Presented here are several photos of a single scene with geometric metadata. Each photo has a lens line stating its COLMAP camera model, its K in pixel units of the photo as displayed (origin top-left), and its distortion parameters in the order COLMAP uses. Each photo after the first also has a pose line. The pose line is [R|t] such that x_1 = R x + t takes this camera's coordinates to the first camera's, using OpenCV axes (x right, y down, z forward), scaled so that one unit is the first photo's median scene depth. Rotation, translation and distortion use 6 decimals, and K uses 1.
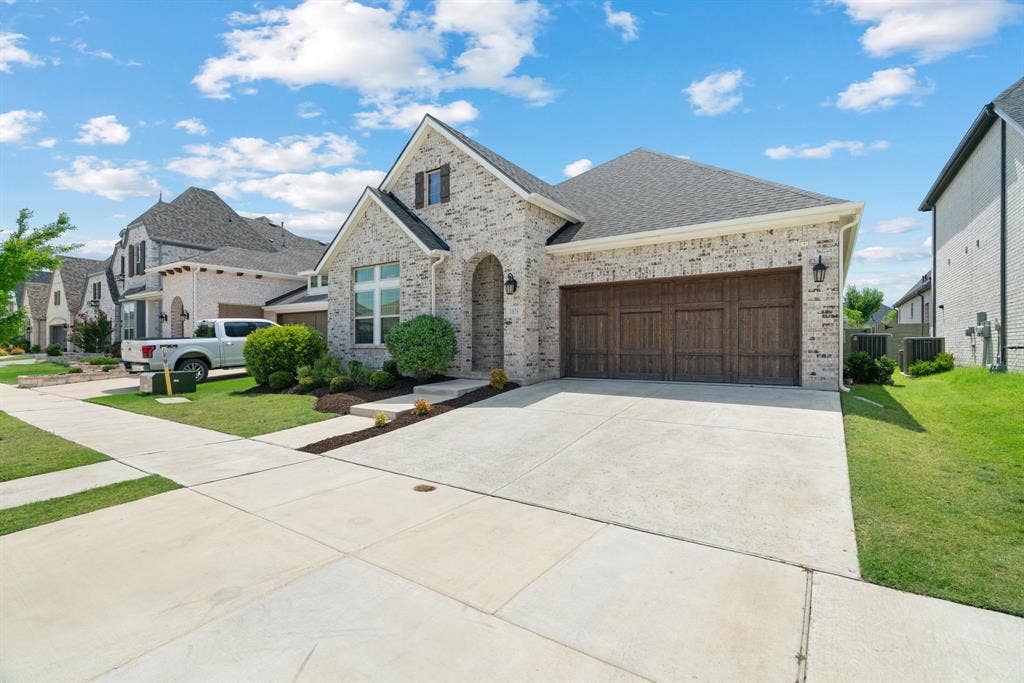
lens RADIAL K [[472.7, 0, 518.7], [0, 472.7, 343.7], [0, 0, 1]] dist [-0.000581, 0.002524]
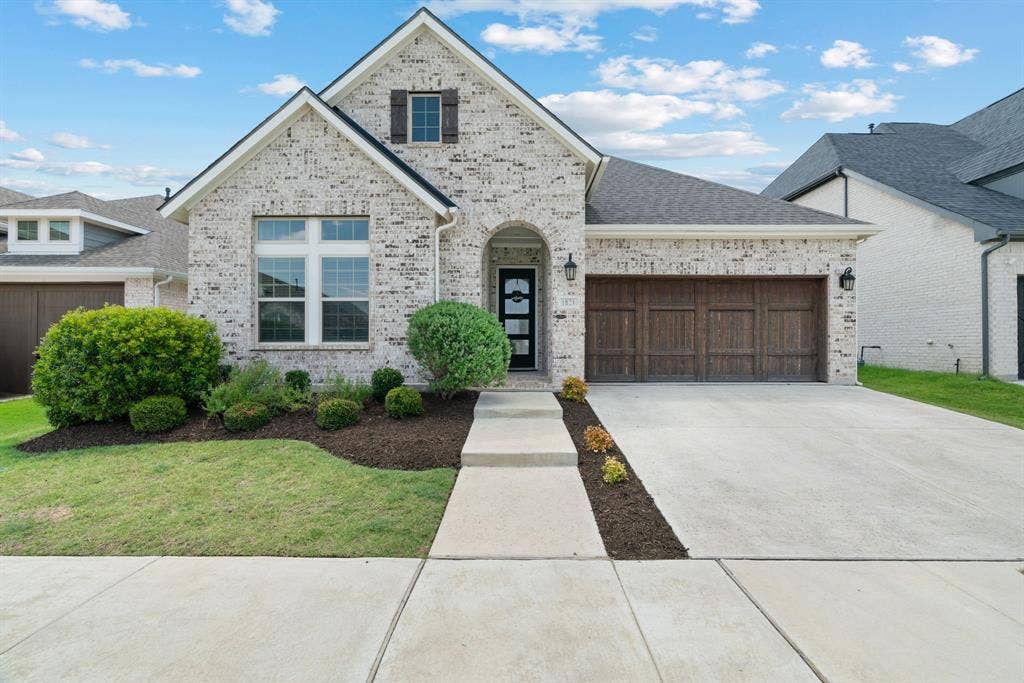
lens RADIAL K [[472.7, 0, 511.7], [0, 472.7, 341.1], [0, 0, 1]] dist [-0.000581, 0.002524]
pose [[0.826209, 0.004357, 0.563347, -0.520810], [-0.005031, 0.999987, -0.000355, -0.002850], [-0.563341, -0.002541, 0.826221, 0.396510]]
